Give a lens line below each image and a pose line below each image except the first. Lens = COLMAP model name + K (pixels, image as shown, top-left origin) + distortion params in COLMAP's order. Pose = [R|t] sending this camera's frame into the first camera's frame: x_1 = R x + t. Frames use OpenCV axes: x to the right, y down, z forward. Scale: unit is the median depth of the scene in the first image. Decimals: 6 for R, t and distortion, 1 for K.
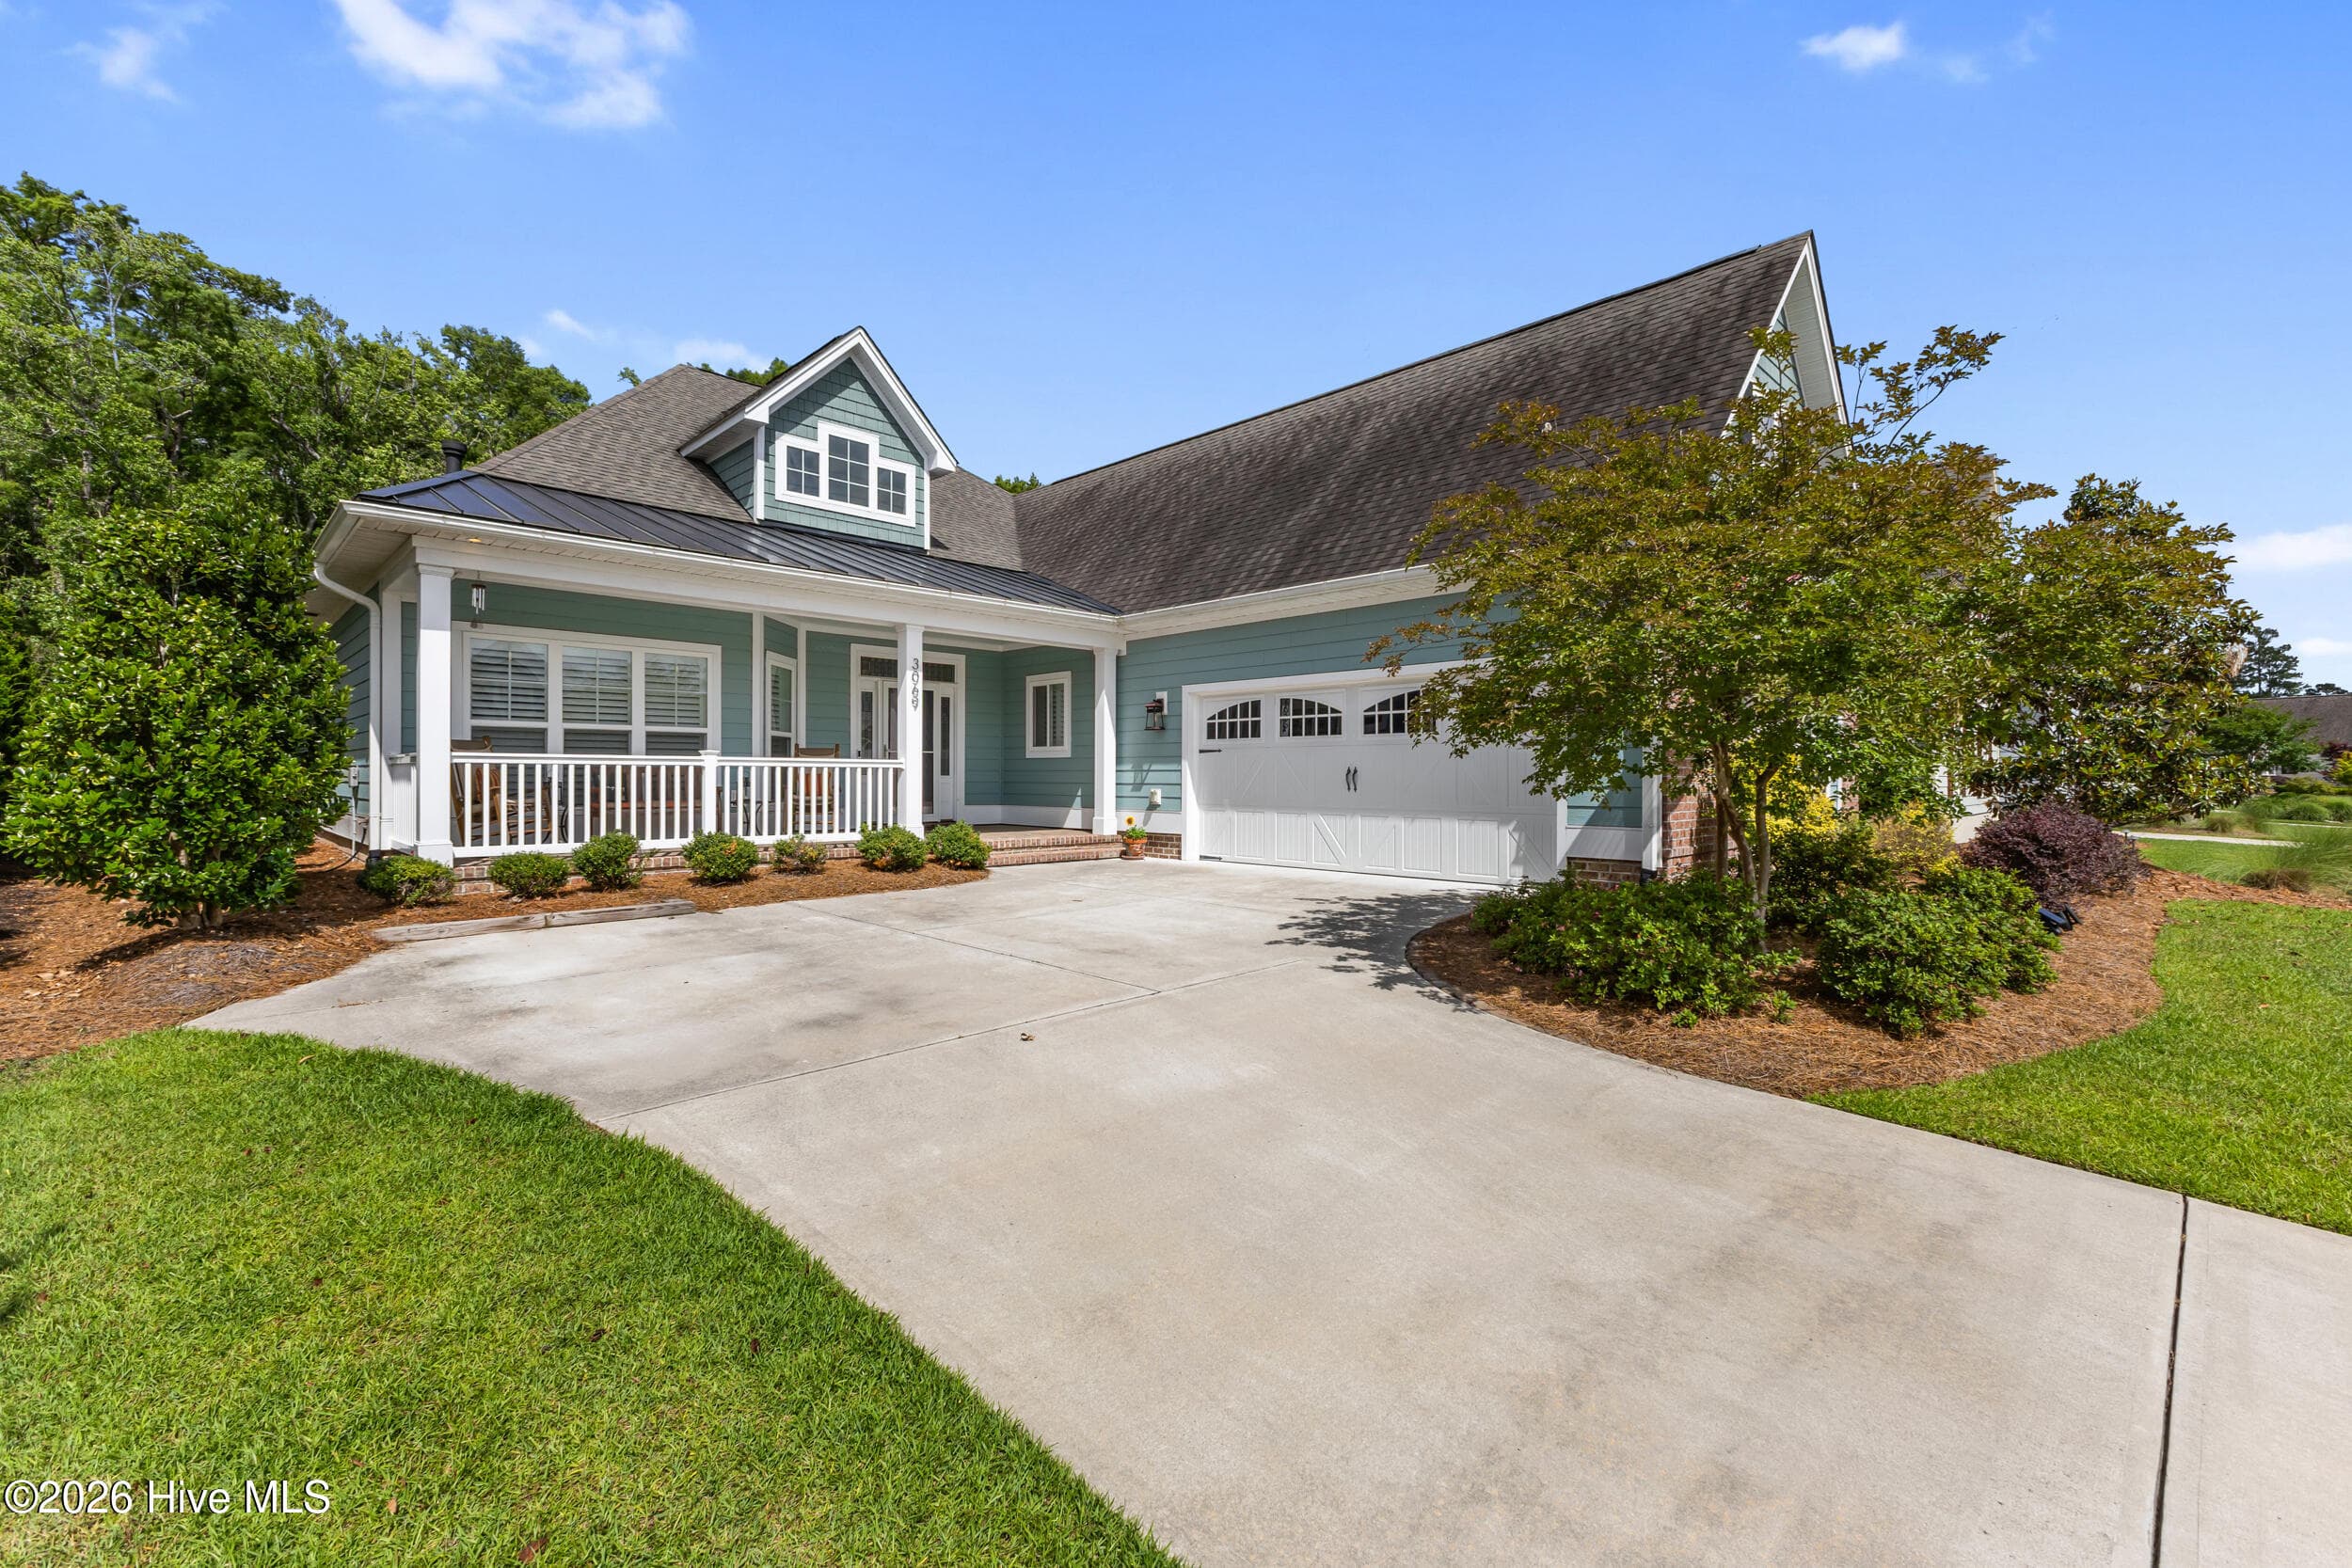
lens RADIAL K [[1010.6, 0, 1170.9], [0, 1010.6, 777.9], [0, 0, 1]] dist [0.010567, -0.000237]
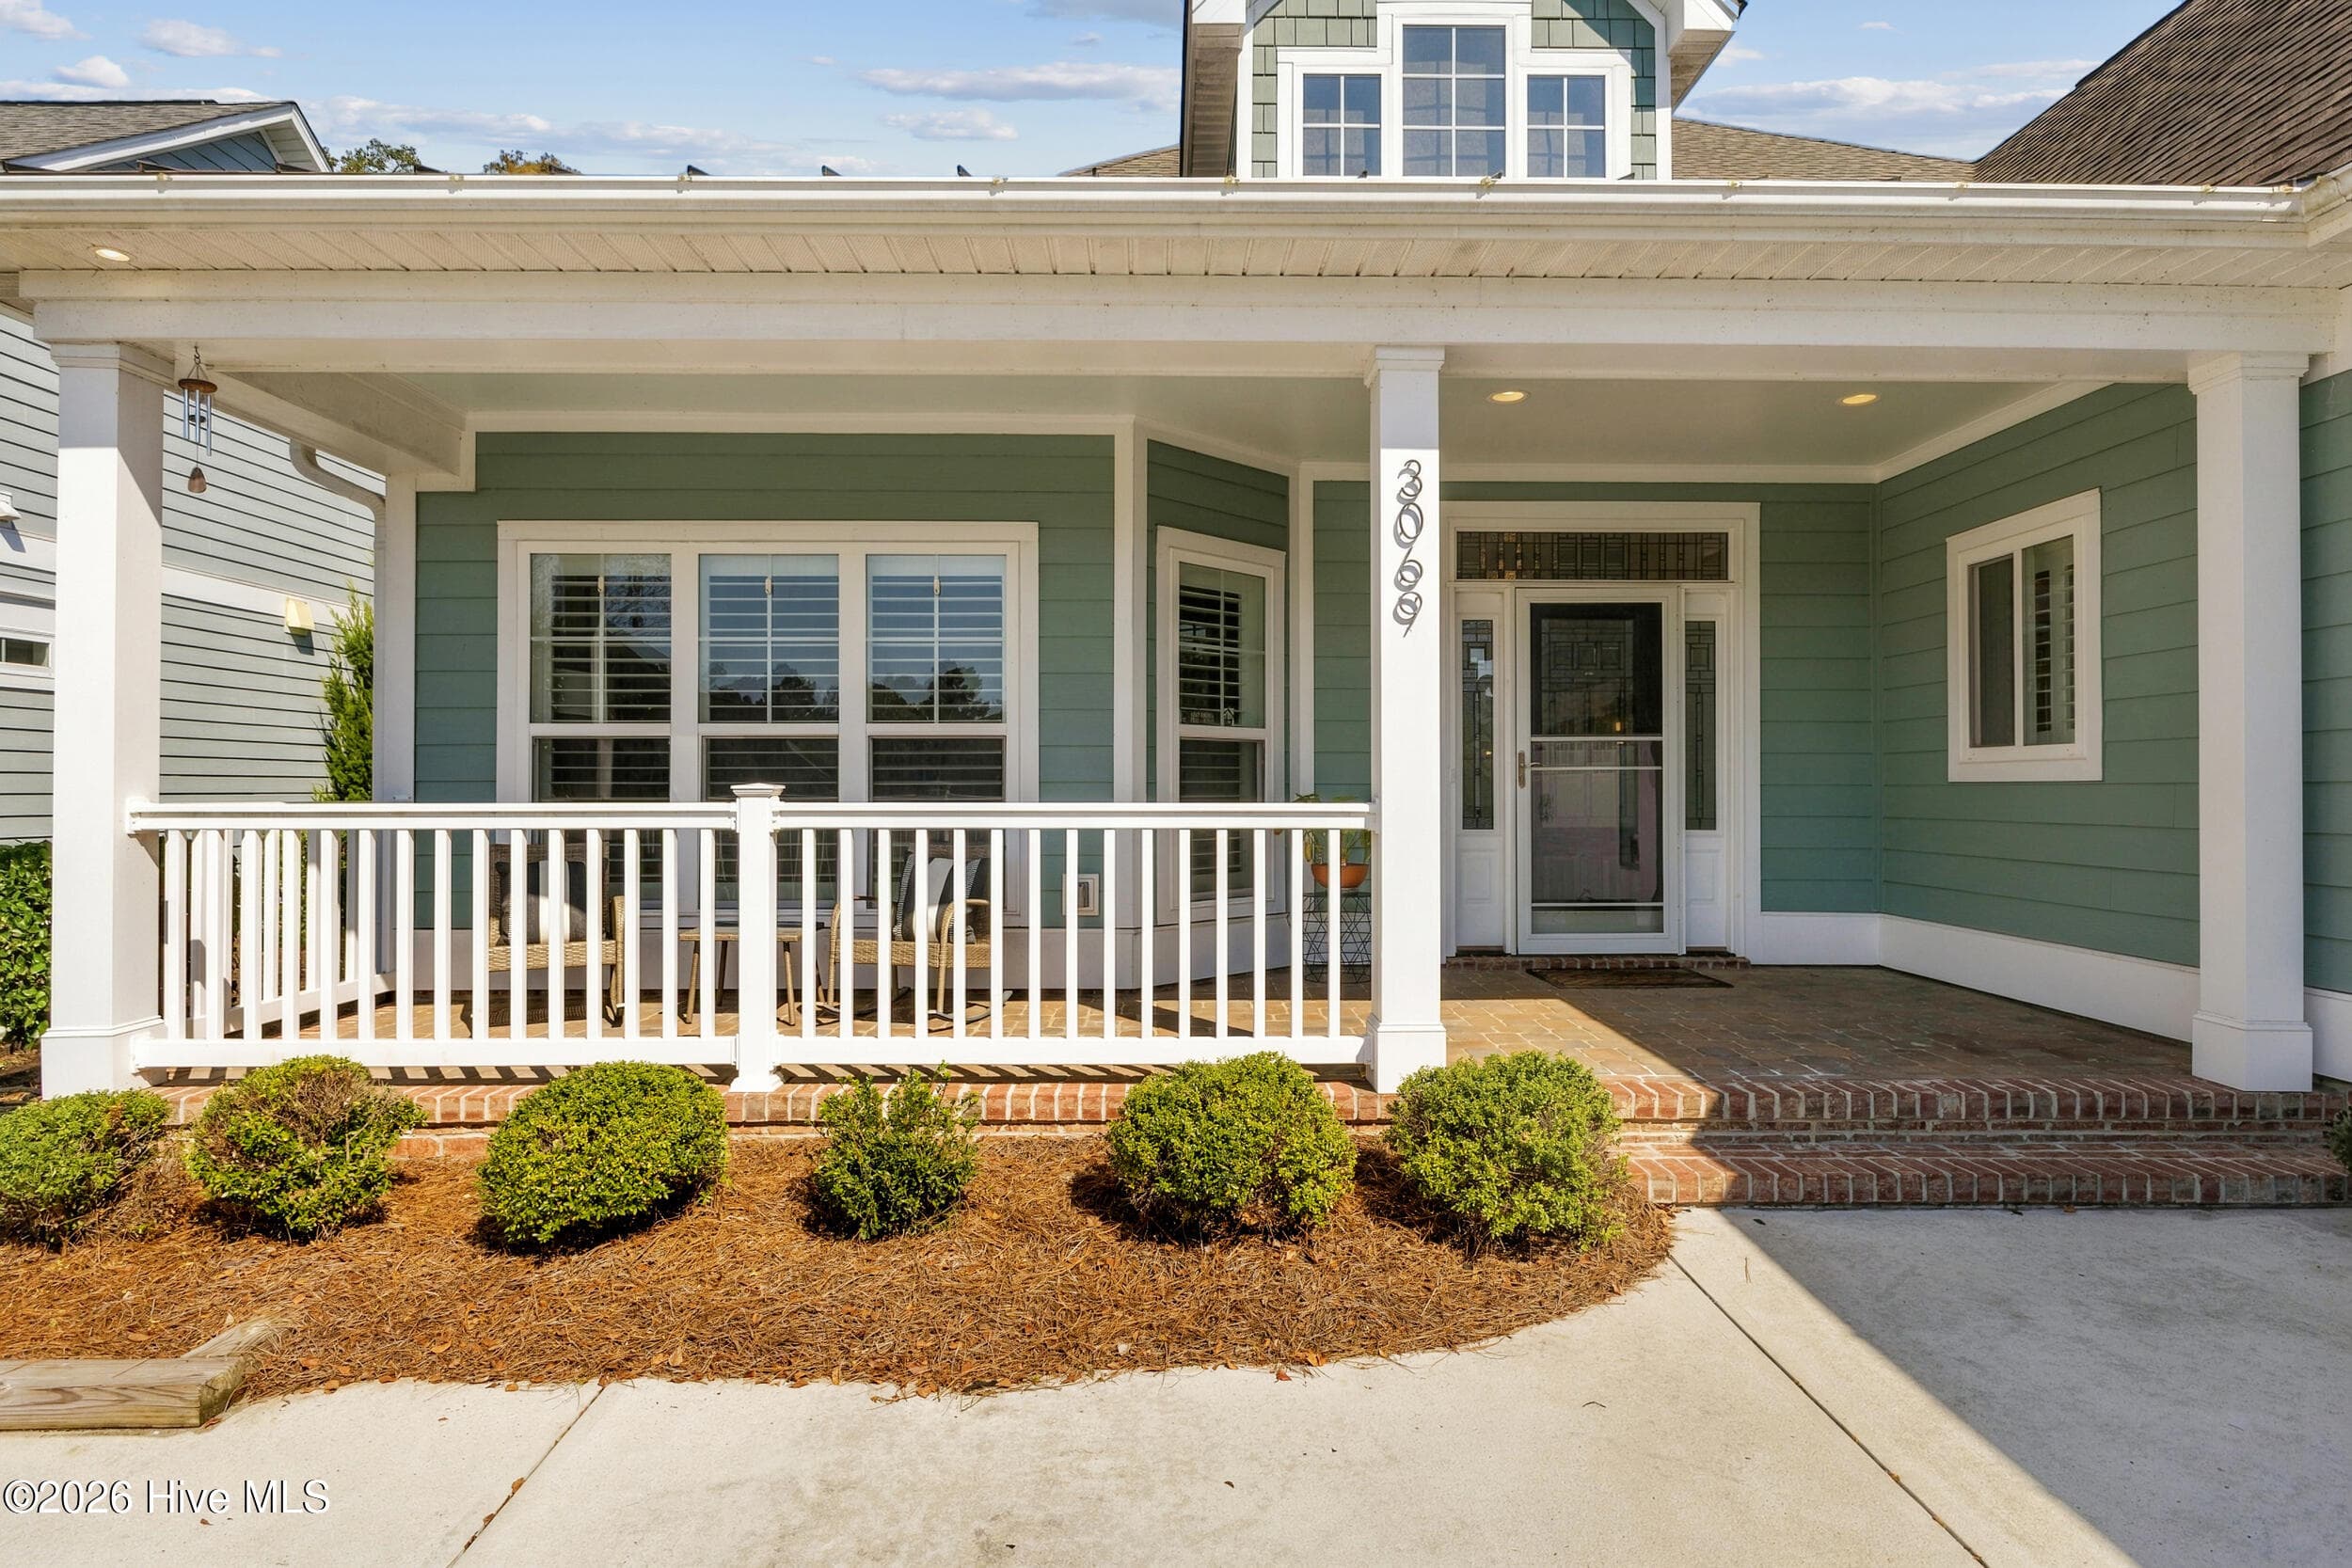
lens RADIAL K [[1299.7, 0, 1179.3], [0, 1299.7, 785.6], [0, 0, 1]] dist [-0.001134, -0.001102]
pose [[0.724677, -0.004710, -0.689073, -0.035721], [0.001665, 0.999986, -0.005084, -0.019105], [0.689087, 0.002537, 0.724674, 0.596021]]
